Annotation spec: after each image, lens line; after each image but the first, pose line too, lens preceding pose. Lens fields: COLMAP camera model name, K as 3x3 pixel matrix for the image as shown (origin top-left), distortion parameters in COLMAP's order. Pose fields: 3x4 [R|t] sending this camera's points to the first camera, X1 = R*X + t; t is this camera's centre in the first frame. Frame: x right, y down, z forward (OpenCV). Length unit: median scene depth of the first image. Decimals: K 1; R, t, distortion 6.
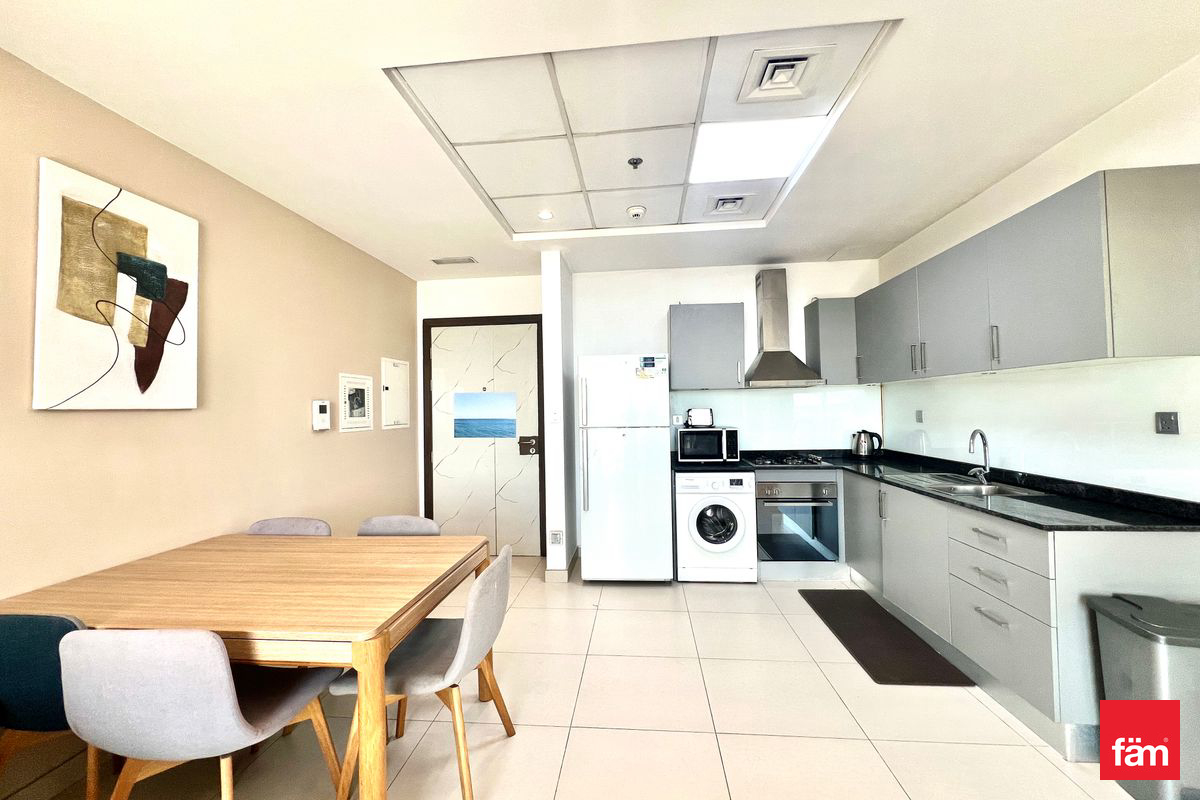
lens RADIAL K [[482.2, 0, 597.7], [0, 482.2, 399.8], [0, 0, 1]] dist [-0.000678, 0.000246]
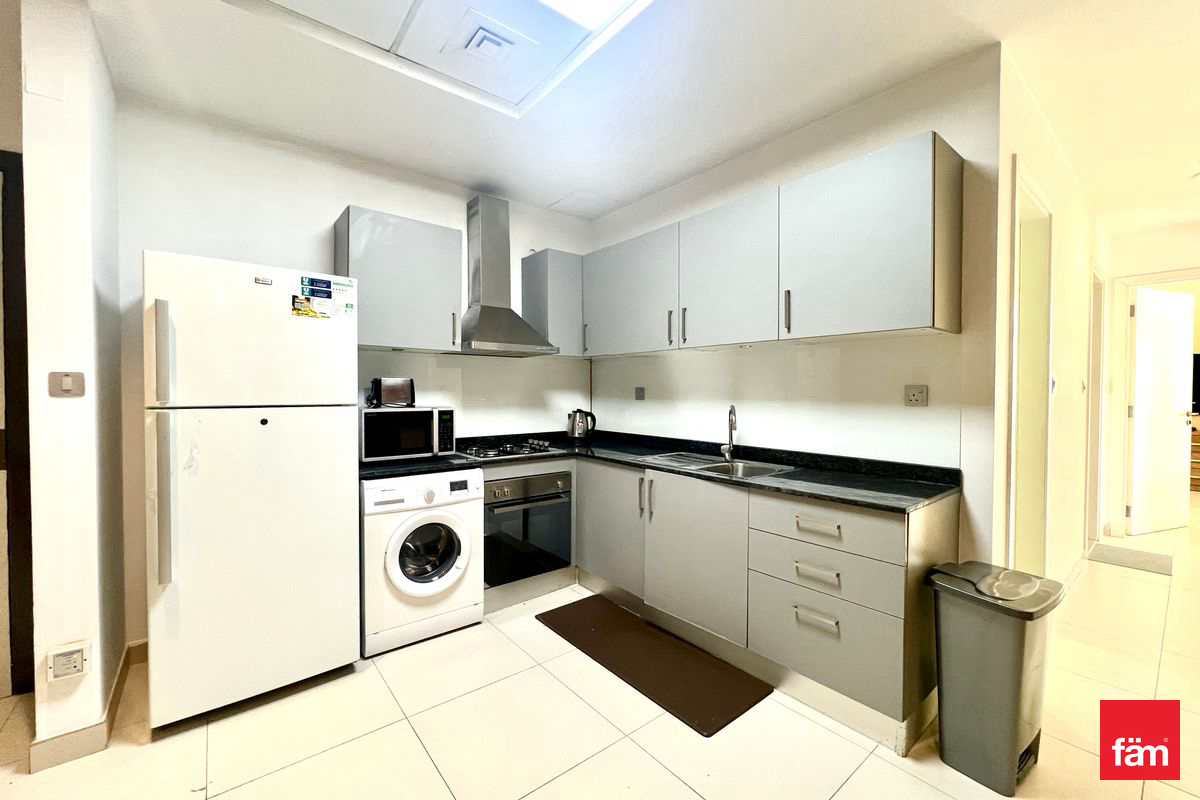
lens RADIAL K [[482.2, 0, 597.7], [0, 482.2, 399.8], [0, 0, 1]] dist [-0.000678, 0.000246]
pose [[0.721213, 0.006642, 0.692681, -0.046658], [-0.029115, 0.999361, 0.020731, 0.029132], [-0.692101, -0.035119, 0.720946, 0.375491]]
